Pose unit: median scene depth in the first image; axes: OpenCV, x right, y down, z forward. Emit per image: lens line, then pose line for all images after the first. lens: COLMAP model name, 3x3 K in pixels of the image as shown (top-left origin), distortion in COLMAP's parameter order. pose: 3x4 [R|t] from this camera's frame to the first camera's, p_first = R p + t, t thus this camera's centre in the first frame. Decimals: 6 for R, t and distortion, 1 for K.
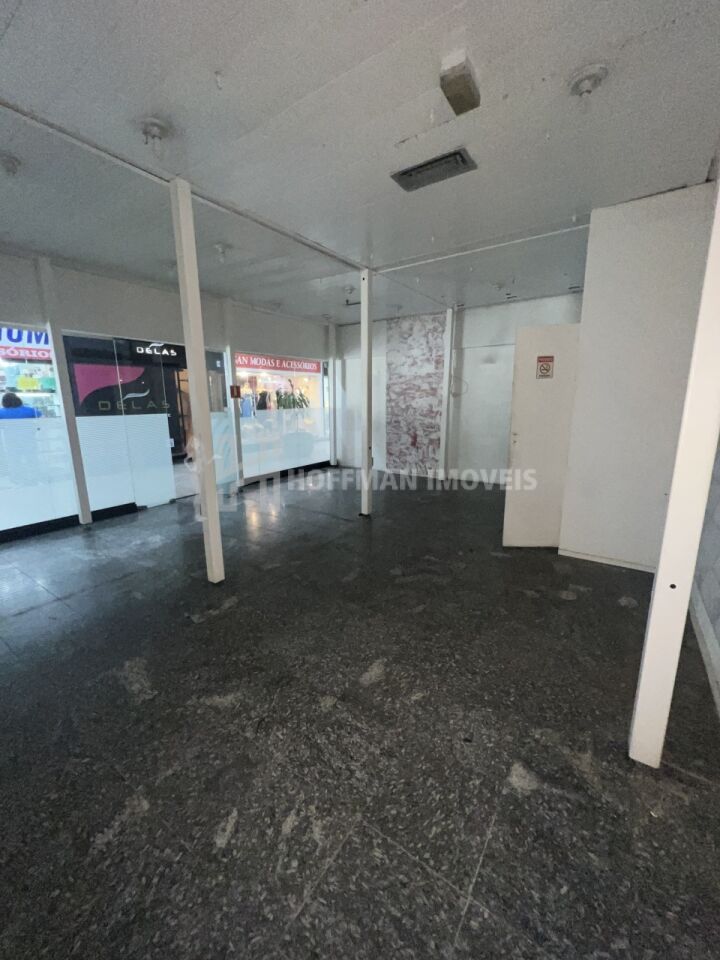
lens RADIAL K [[383.2, 0, 360.3], [0, 383.2, 478.4], [0, 0, 1]] dist [-0.000122, -0.000143]
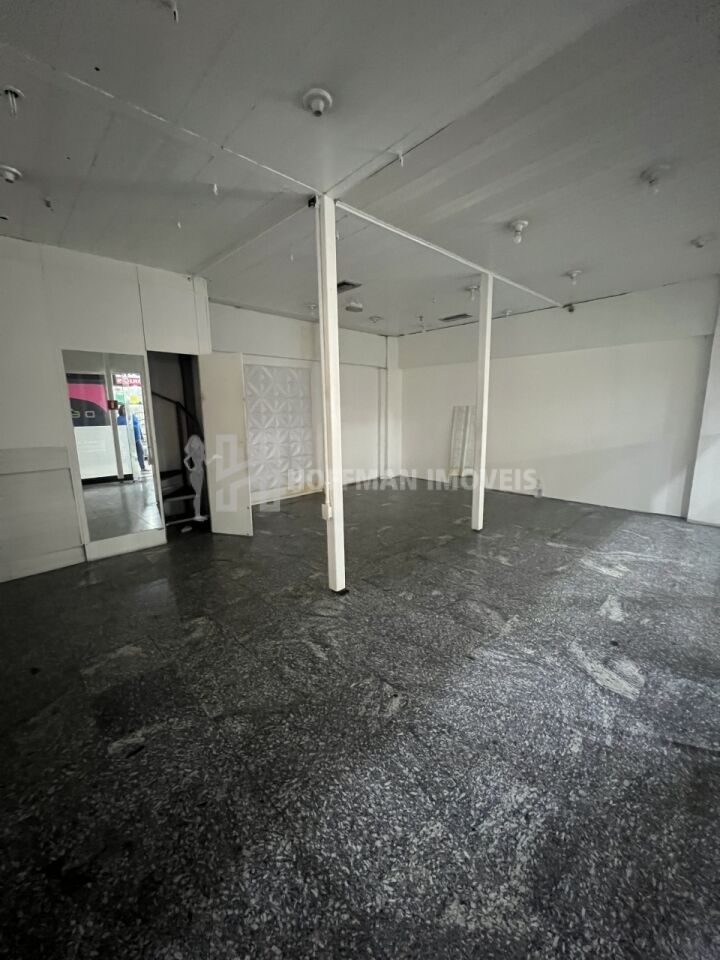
lens RADIAL K [[383.2, 0, 358.1], [0, 383.2, 480.3], [0, 0, 1]] dist [-0.000122, -0.000143]
pose [[-0.979060, -0.012355, 0.203197, -0.102539], [0.065336, 0.926282, 0.371123, -0.219385], [-0.192803, 0.376628, -0.906079, 1.065814]]
